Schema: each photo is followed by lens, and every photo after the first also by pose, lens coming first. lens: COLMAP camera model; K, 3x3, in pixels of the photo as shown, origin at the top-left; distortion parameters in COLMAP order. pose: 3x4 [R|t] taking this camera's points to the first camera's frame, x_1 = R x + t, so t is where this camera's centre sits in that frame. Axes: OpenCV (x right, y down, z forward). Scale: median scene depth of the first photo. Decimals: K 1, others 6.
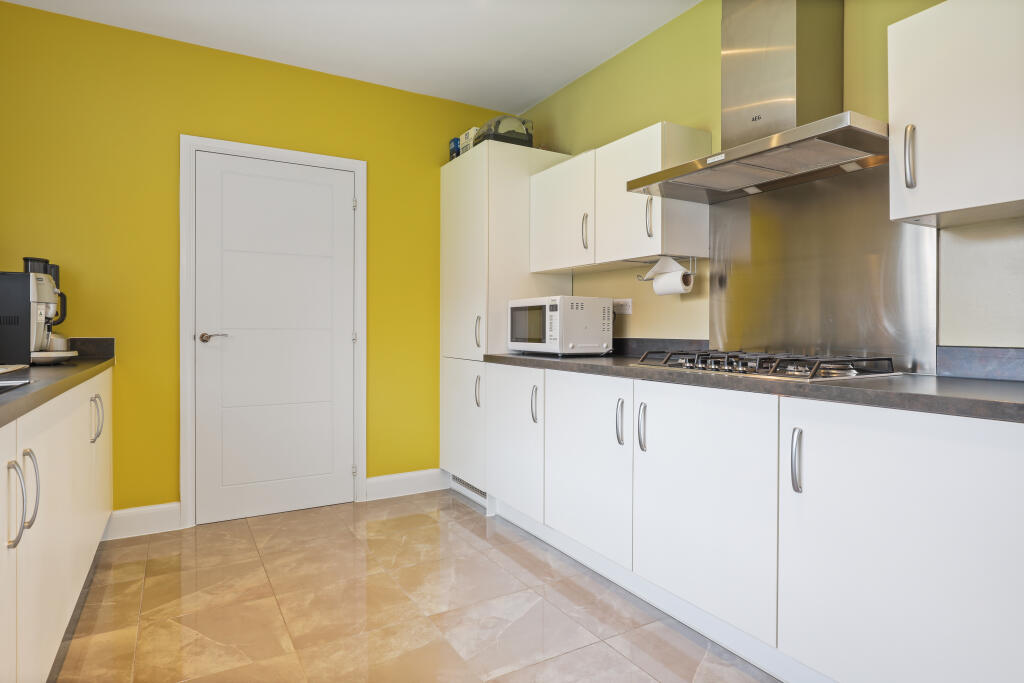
lens RADIAL K [[579.9, 0, 512.0], [0, 579.9, 325.6], [0, 0, 1]] dist [-0.000730, -0.000656]
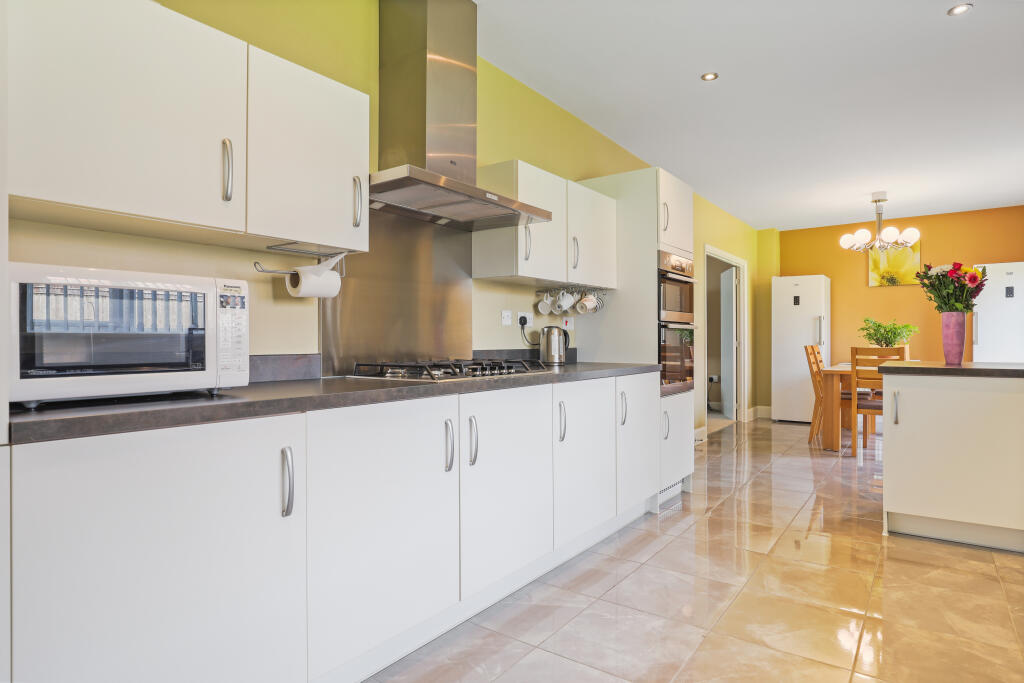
lens RADIAL K [[590.3, 0, 513.4], [0, 590.3, 346.4], [0, 0, 1]] dist [-0.004354, -0.001535]
pose [[-0.414093, -0.004116, 0.910225, -0.585851], [0.004213, 0.999970, 0.006438, 0.008323], [-0.910225, 0.006500, -0.414064, 1.117418]]
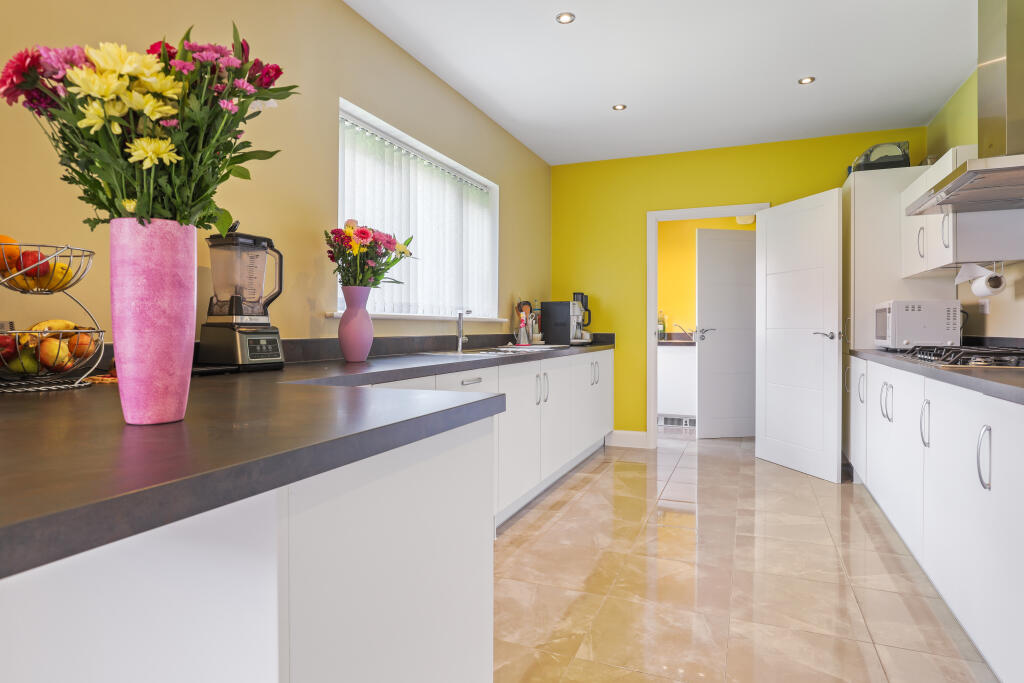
lens RADIAL K [[579.9, 0, 512.0], [0, 579.9, 325.6], [0, 0, 1]] dist [-0.000730, -0.000656]
pose [[0.603874, -0.004558, -0.797067, 0.618915], [0.001718, 0.999989, -0.004417, 0.005002], [0.797078, 0.001298, 0.603875, -0.377606]]
